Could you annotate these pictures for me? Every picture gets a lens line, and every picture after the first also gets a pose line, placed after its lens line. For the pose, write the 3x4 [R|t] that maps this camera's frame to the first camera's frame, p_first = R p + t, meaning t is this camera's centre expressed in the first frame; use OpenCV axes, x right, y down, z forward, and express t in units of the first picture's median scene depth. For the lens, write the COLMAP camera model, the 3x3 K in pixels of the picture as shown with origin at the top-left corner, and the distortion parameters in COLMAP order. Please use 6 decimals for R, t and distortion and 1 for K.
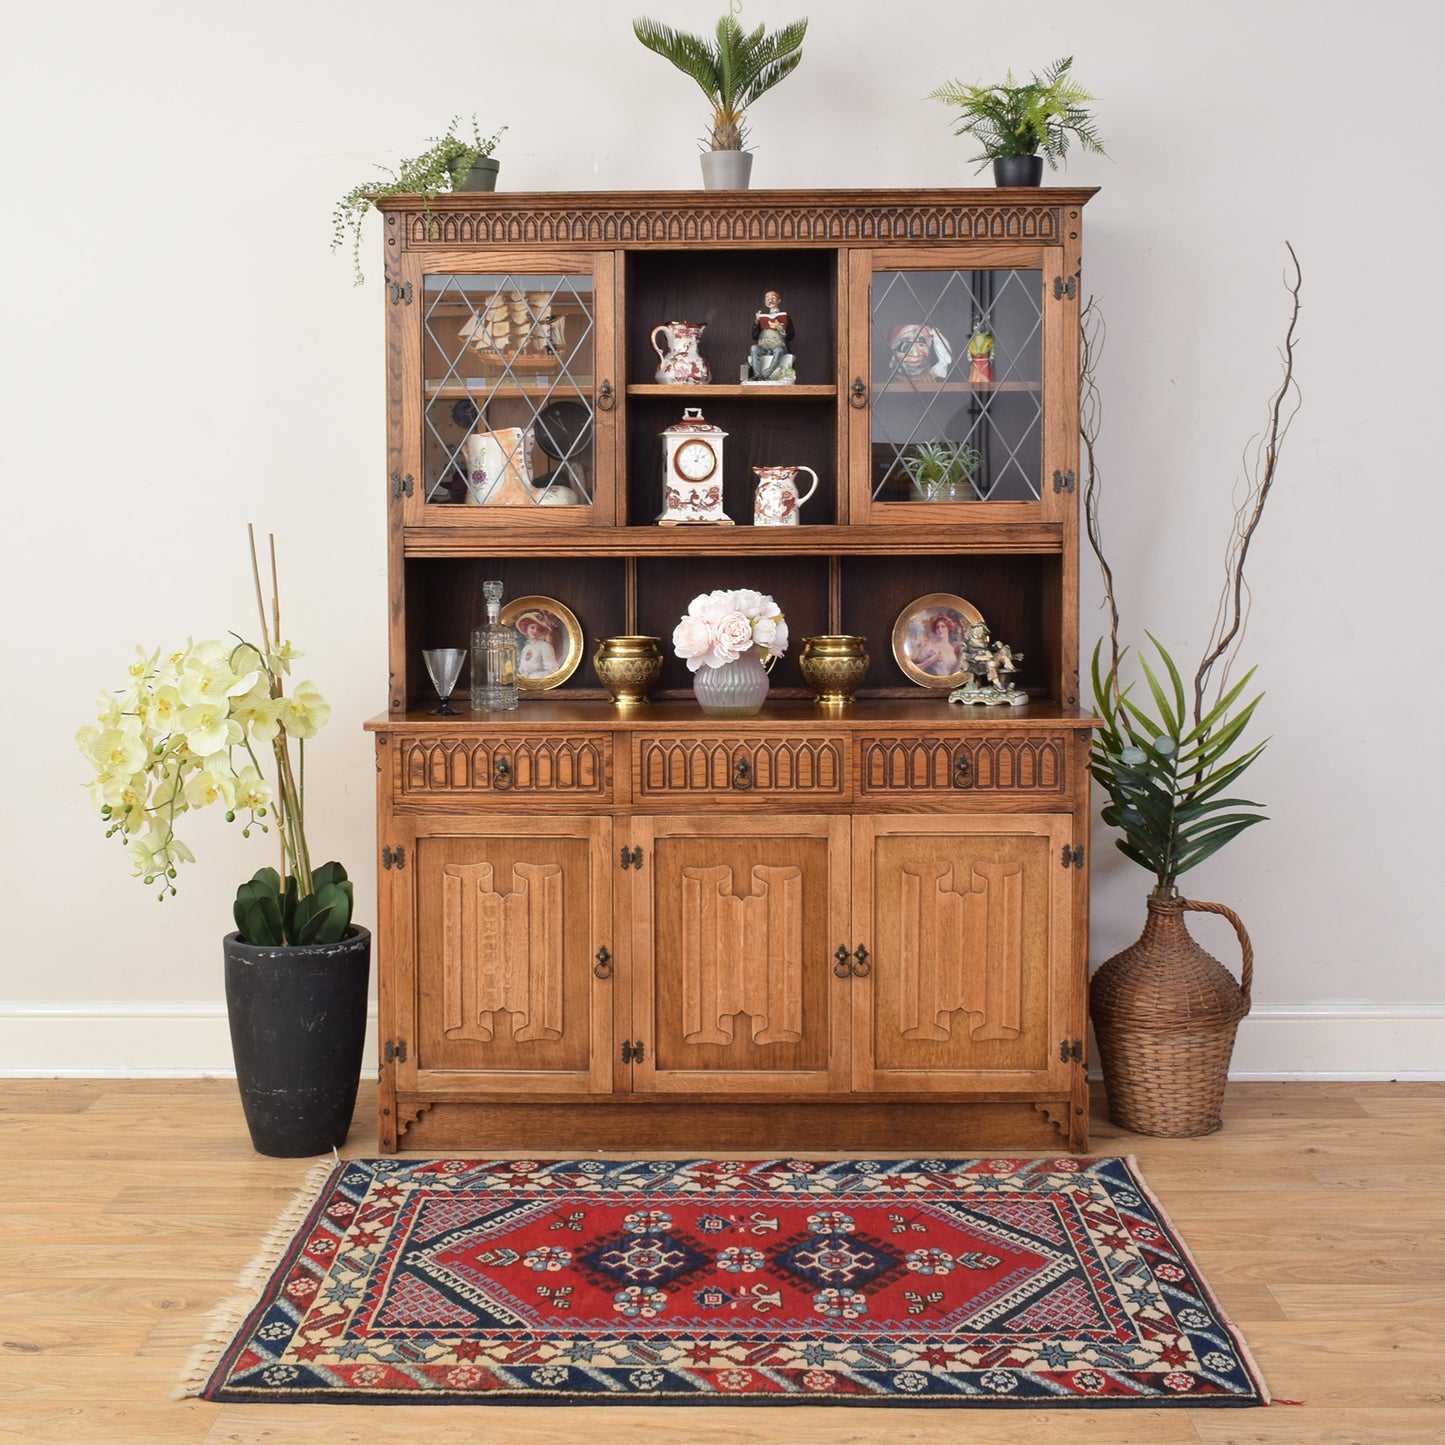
lens RADIAL K [[1884.3, 0, 699.5], [0, 1884.3, 615.3], [0, 0, 1]] dist [-0.013277, 0.011914]
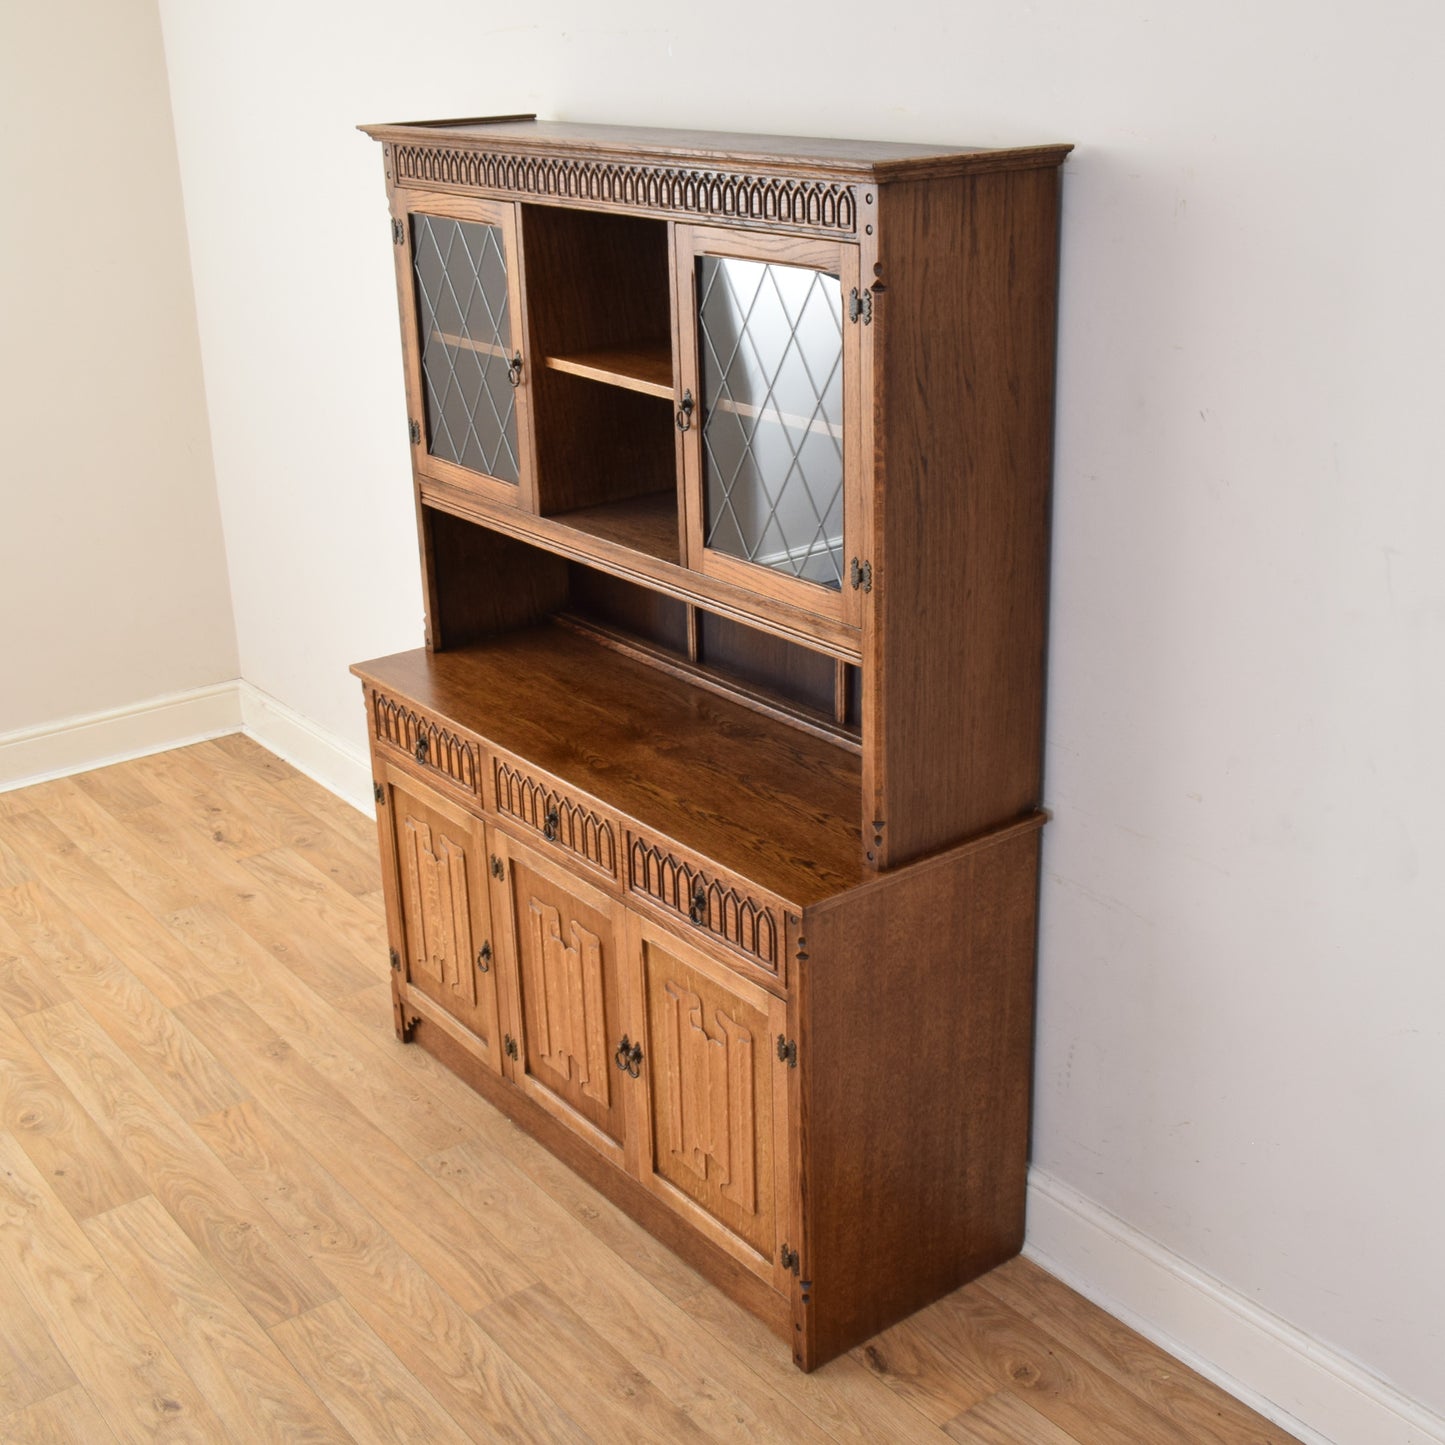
lens RADIAL K [[1882.5, 0, 766.9], [0, 1882.5, 678.2], [0, 0, 1]] dist [-0.008048, 0.004490]
pose [[0.640838, 0.252788, -0.724862, 0.718574], [-0.019879, 0.949377, 0.313510, -0.264646], [0.767418, -0.186500, 0.613422, 0.536038]]
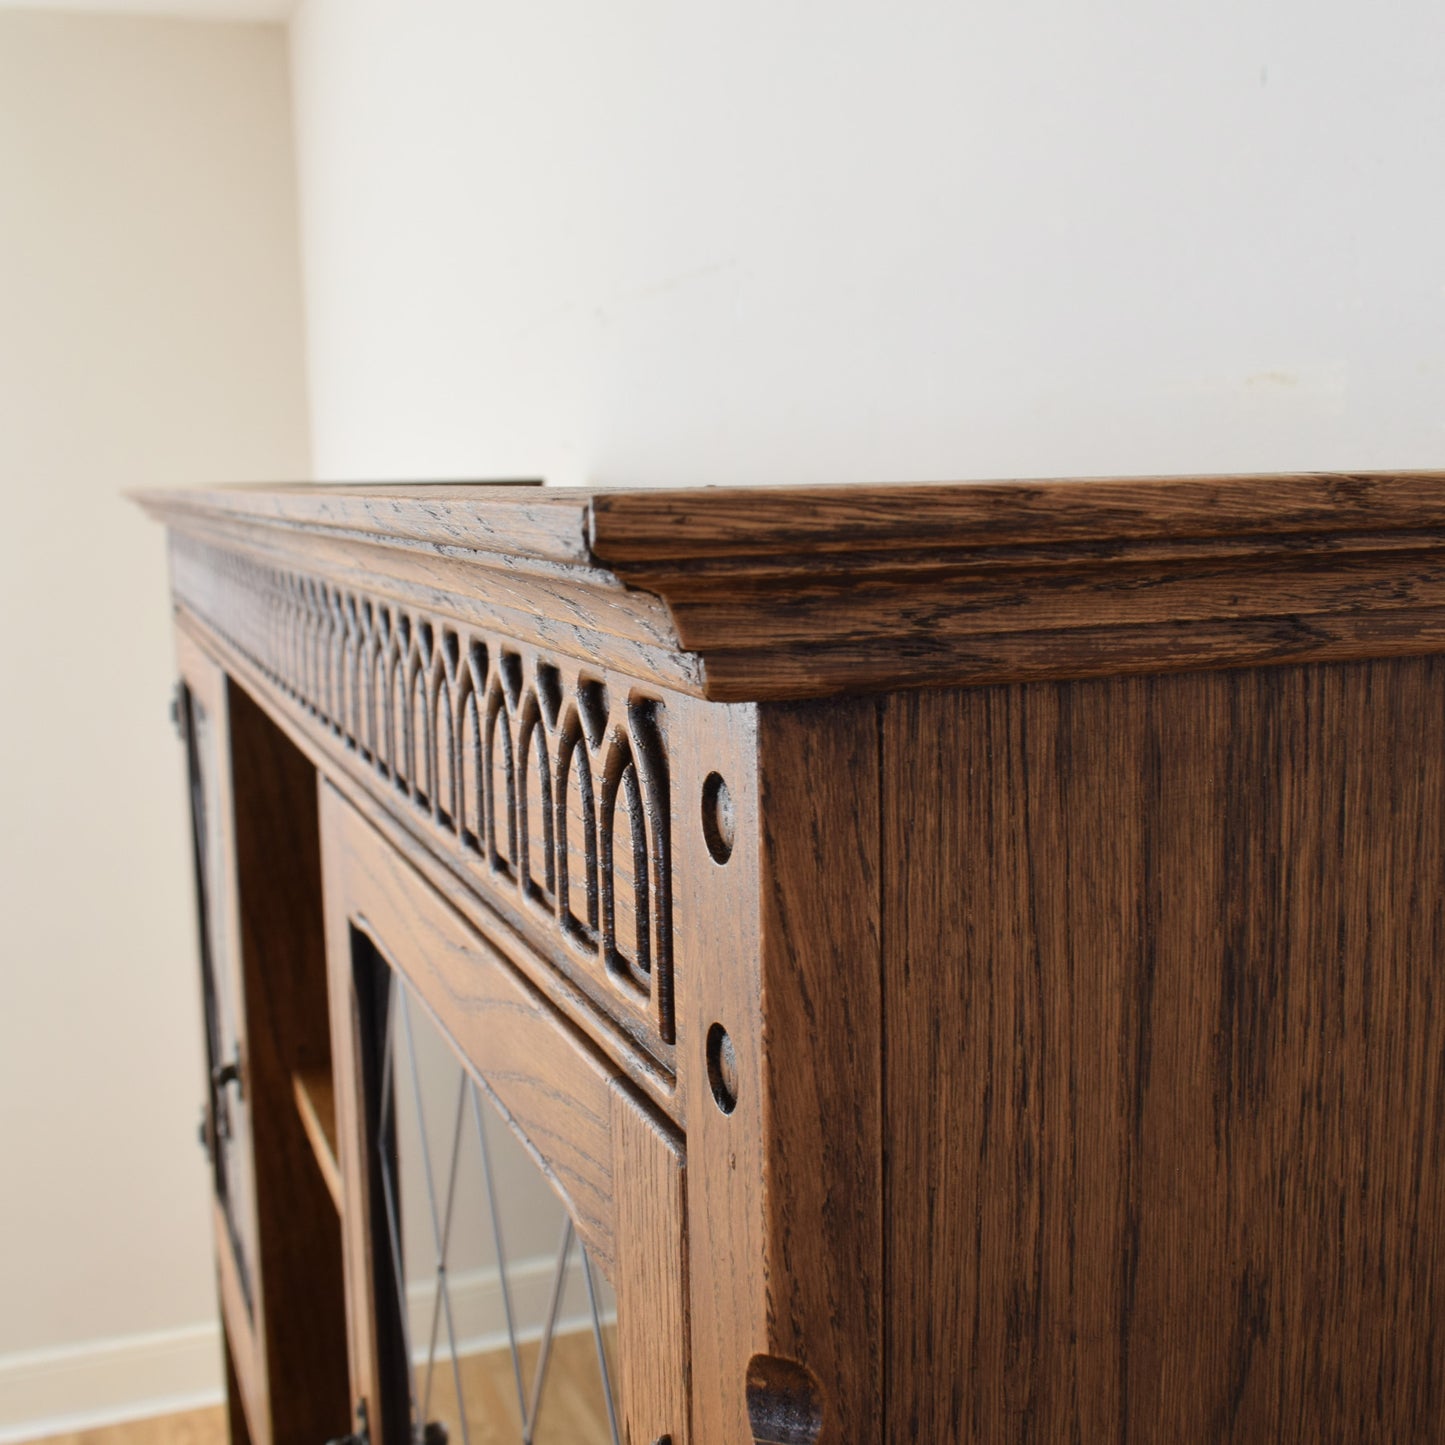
lens RADIAL K [[1781.2, 0, 718.5], [0, 1781.2, 781.2], [0, 0, 1]] dist [-0.002478, -0.040277]
pose [[0.370126, 0.158807, -0.915307, 0.270711], [-0.028264, 0.986749, 0.159773, -0.229831], [0.928552, -0.033265, 0.369710, 0.989470]]
